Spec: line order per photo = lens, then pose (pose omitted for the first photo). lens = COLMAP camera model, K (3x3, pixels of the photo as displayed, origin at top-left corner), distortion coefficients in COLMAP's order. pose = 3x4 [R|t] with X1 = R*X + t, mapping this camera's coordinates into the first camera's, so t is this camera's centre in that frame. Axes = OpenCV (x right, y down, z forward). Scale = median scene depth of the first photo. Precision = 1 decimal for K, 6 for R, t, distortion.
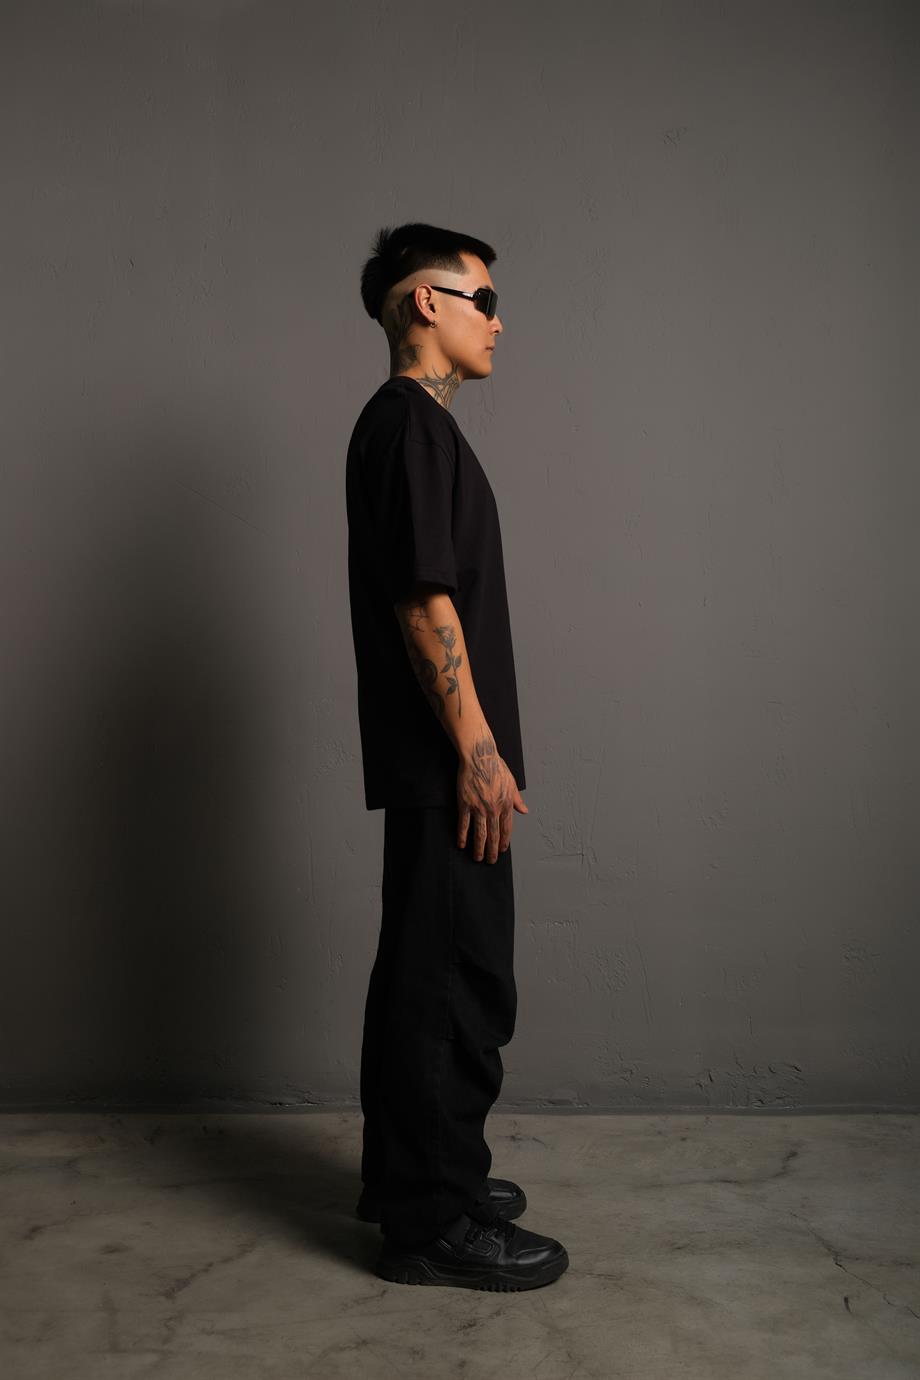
lens RADIAL K [[1653.4, 0, 460.0], [0, 1653.4, 690.0], [0, 0, 1]] dist [-0.021023, 0.031863]
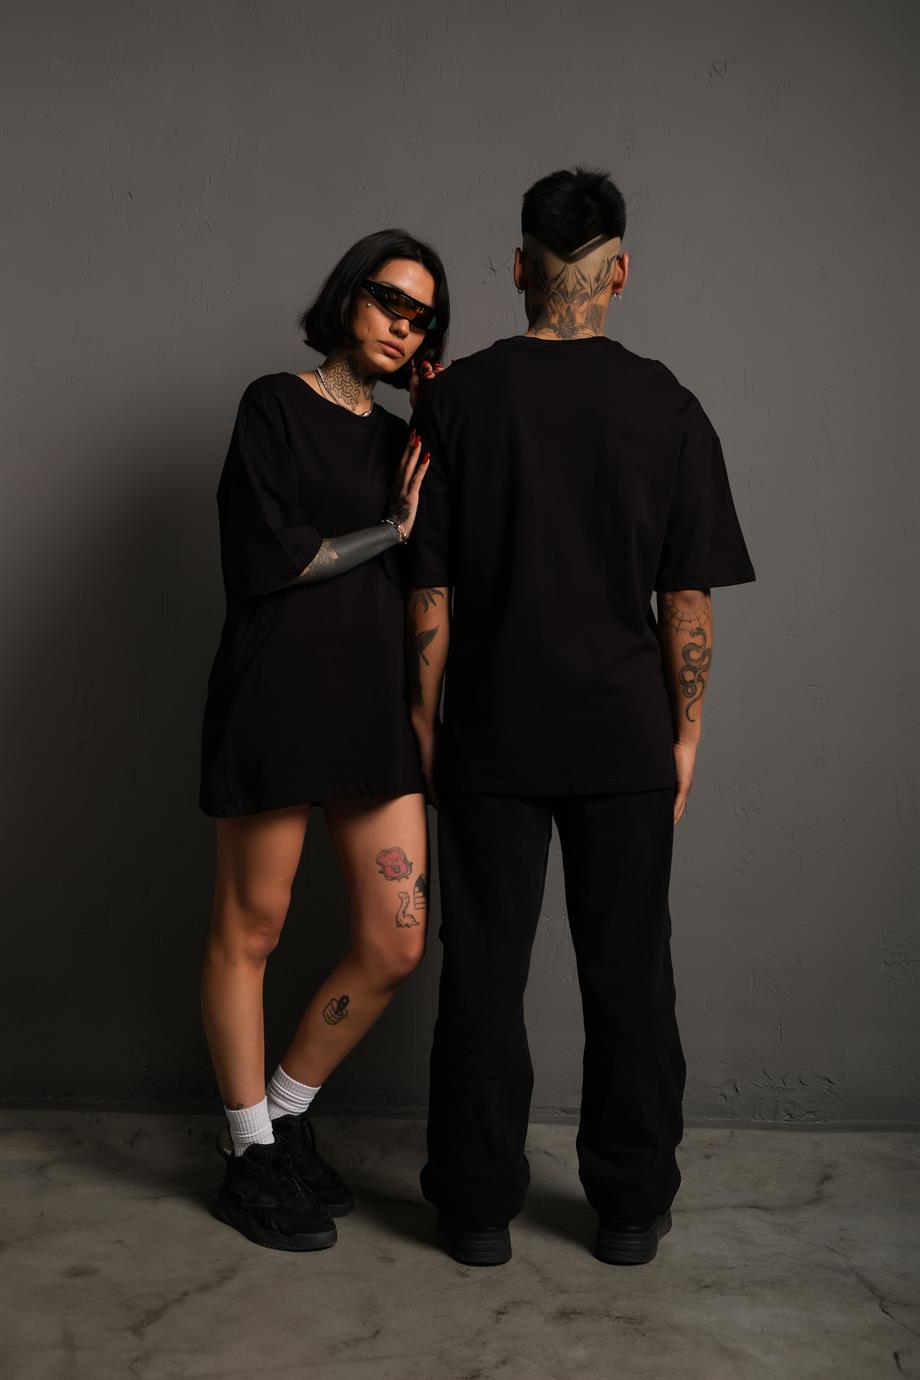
lens RADIAL K [[1653.4, 0, 460.0], [0, 1653.4, 690.0], [0, 0, 1]] dist [-0.021023, 0.031863]
pose [[0.999733, 0.022020, -0.006989, -0.002429], [-0.021941, 0.999697, 0.011201, 0.005421], [0.007233, -0.011045, 0.999913, 0.100536]]
